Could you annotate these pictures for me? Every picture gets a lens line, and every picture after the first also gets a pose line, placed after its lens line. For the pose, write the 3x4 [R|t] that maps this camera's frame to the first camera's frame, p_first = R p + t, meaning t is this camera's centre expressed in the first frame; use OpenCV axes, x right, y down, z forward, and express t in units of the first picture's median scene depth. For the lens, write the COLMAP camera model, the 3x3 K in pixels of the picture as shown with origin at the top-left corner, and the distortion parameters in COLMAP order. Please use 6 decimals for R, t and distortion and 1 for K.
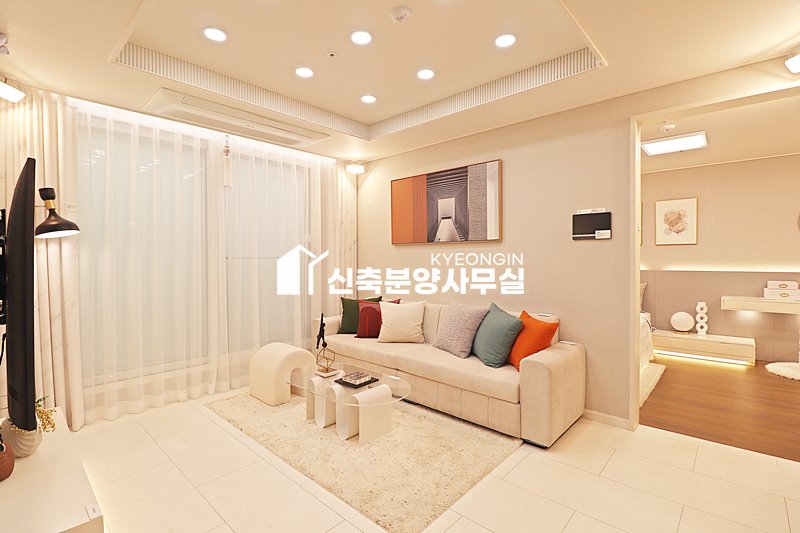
lens RADIAL K [[372.3, 0, 402.3], [0, 372.3, 262.7], [0, 0, 1]] dist [-0.017326, -0.005298]
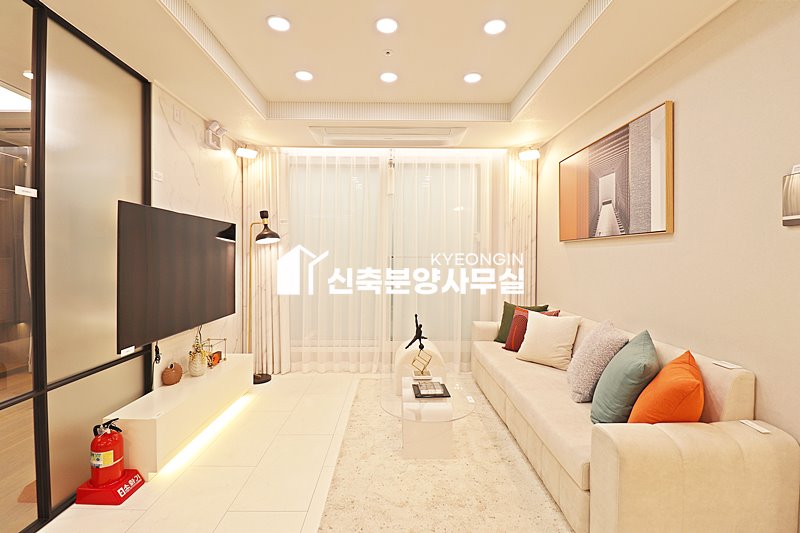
lens RADIAL K [[372.3, 0, 399.3], [0, 372.3, 261.8], [0, 0, 1]] dist [-0.017326, -0.005298]
pose [[0.682755, 0.015935, -0.730474, 0.445287], [-0.014986, 0.999857, 0.007804, -0.009024], [0.730494, 0.005619, 0.682896, 0.277555]]
